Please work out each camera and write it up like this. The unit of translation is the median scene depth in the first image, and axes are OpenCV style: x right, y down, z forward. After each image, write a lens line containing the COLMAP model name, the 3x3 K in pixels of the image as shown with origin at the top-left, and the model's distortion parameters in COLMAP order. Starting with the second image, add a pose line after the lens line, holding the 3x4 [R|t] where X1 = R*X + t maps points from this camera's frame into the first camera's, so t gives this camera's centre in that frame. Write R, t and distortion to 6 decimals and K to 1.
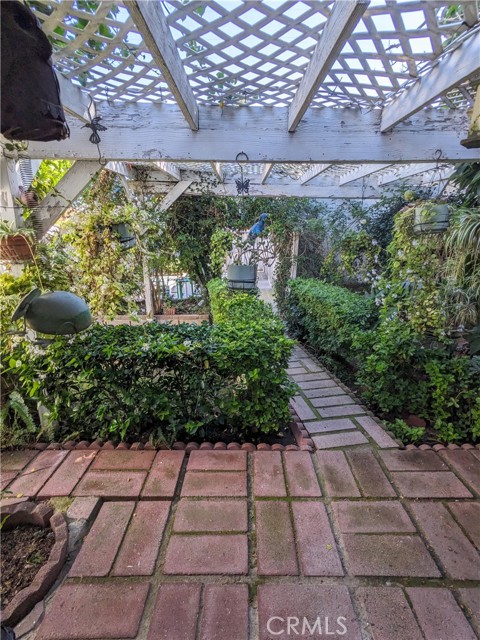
lens RADIAL K [[308.3, 0, 239.1], [0, 308.3, 320.0], [0, 0, 1]] dist [0.009574, -0.000306]
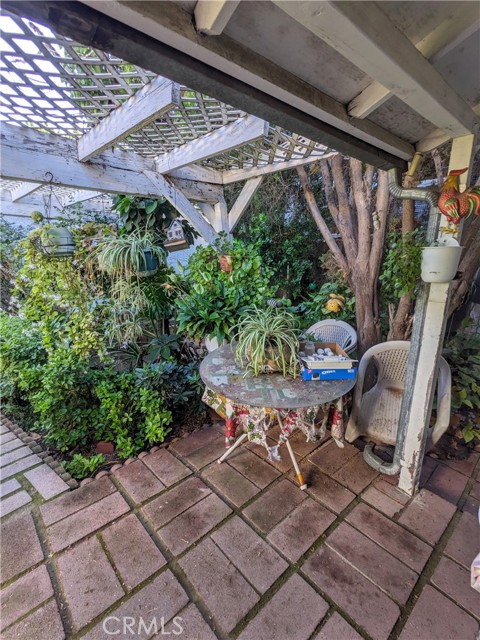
lens RADIAL K [[308.3, 0, 237.2], [0, 308.3, 320.9], [0, 0, 1]] dist [0.009574, -0.000306]
pose [[0.732312, -0.128167, 0.668800, 0.311788], [0.176038, 0.984375, -0.004113, 0.017415], [-0.657822, 0.120747, 0.743431, -0.050538]]
